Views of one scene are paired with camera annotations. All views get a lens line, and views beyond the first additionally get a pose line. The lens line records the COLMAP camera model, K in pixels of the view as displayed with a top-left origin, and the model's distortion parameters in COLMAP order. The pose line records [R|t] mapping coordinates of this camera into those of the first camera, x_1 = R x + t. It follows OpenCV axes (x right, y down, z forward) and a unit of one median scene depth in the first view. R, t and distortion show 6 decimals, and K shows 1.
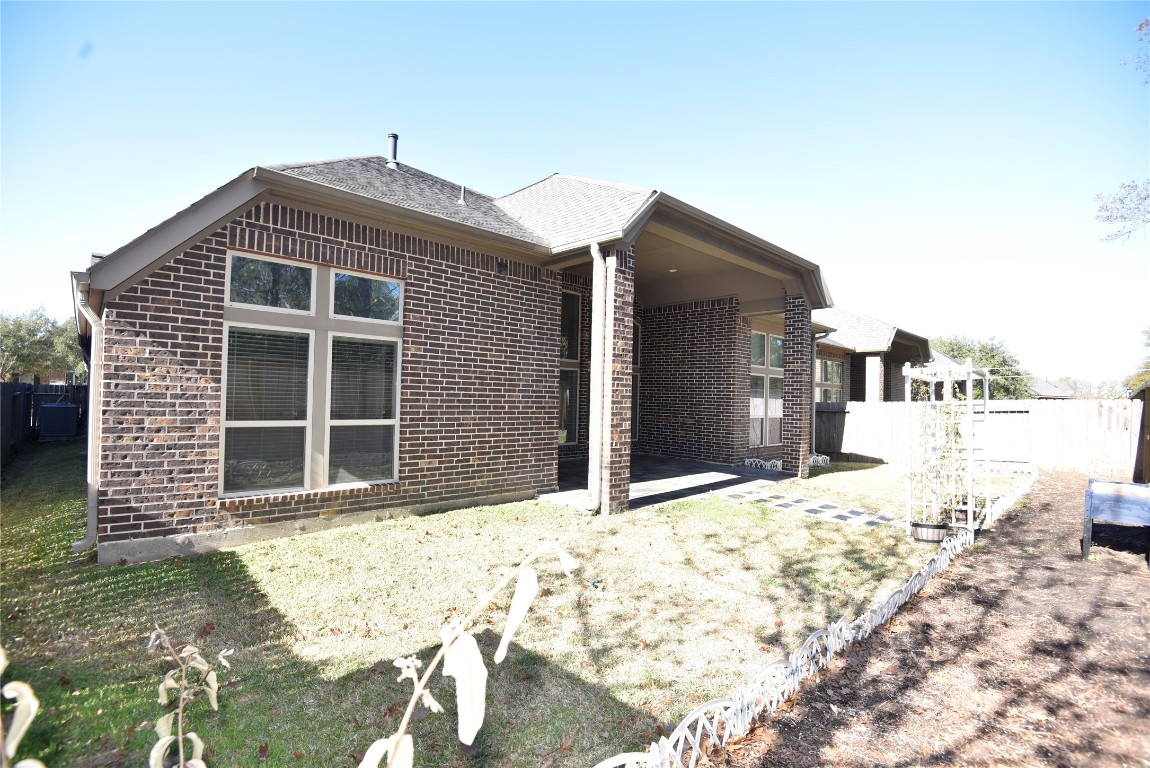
lens RADIAL K [[532.6, 0, 576.2], [0, 532.6, 386.5], [0, 0, 1]] dist [-0.022908, -0.013042]
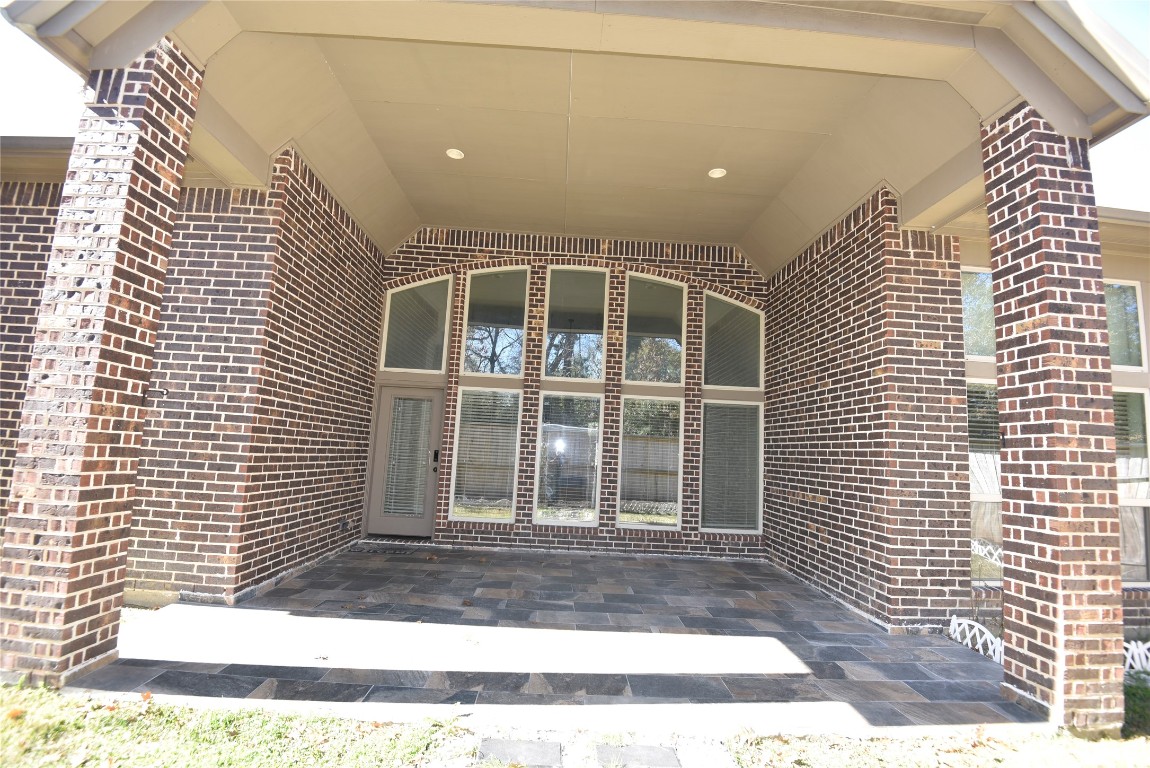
lens RADIAL K [[532.6, 0, 570.8], [0, 532.6, 385.3], [0, 0, 1]] dist [-0.022908, -0.013042]
pose [[0.749695, -0.069967, -0.658074, 0.794363], [-0.018379, 0.991811, -0.126388, 0.069127], [0.661528, 0.106847, 0.742270, 1.201224]]
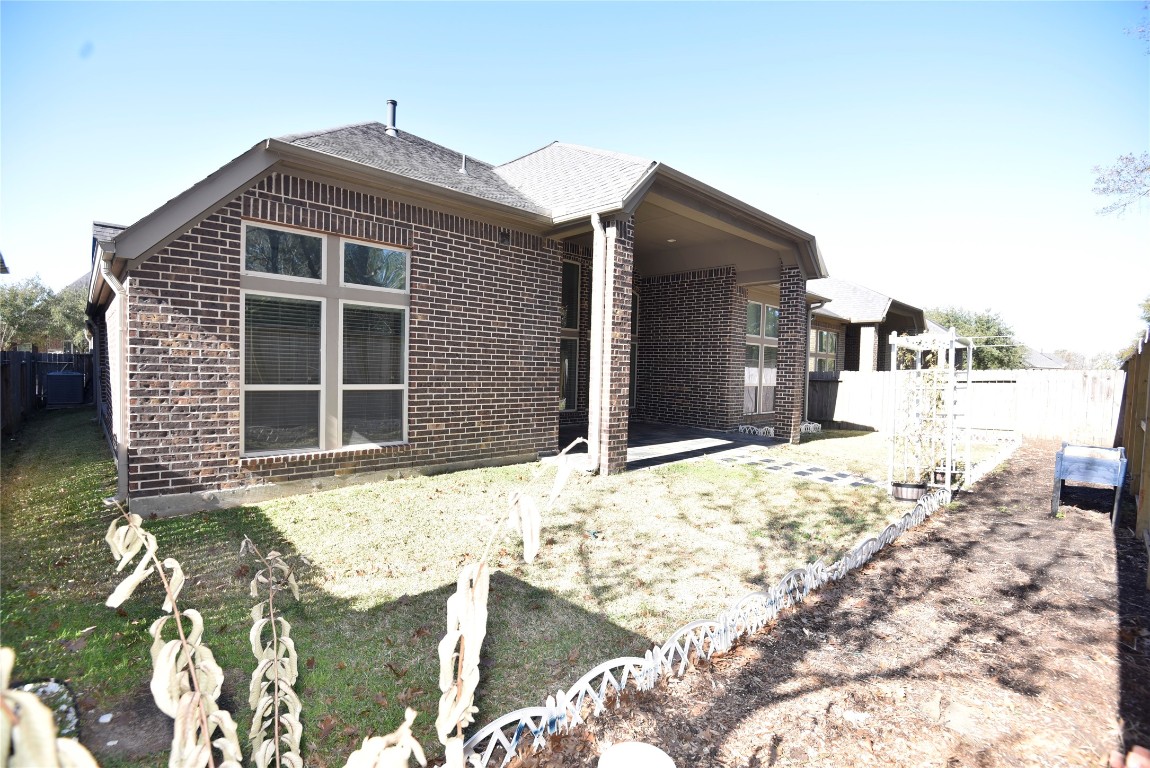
lens RADIAL K [[532.6, 0, 579.7], [0, 532.6, 386.8], [0, 0, 1]] dist [-0.022908, -0.013042]
pose [[0.999942, 0.001547, 0.010690, -0.006857], [-0.002145, 0.998420, 0.056143, 0.008264], [-0.010586, -0.056162, 0.998366, -0.052831]]
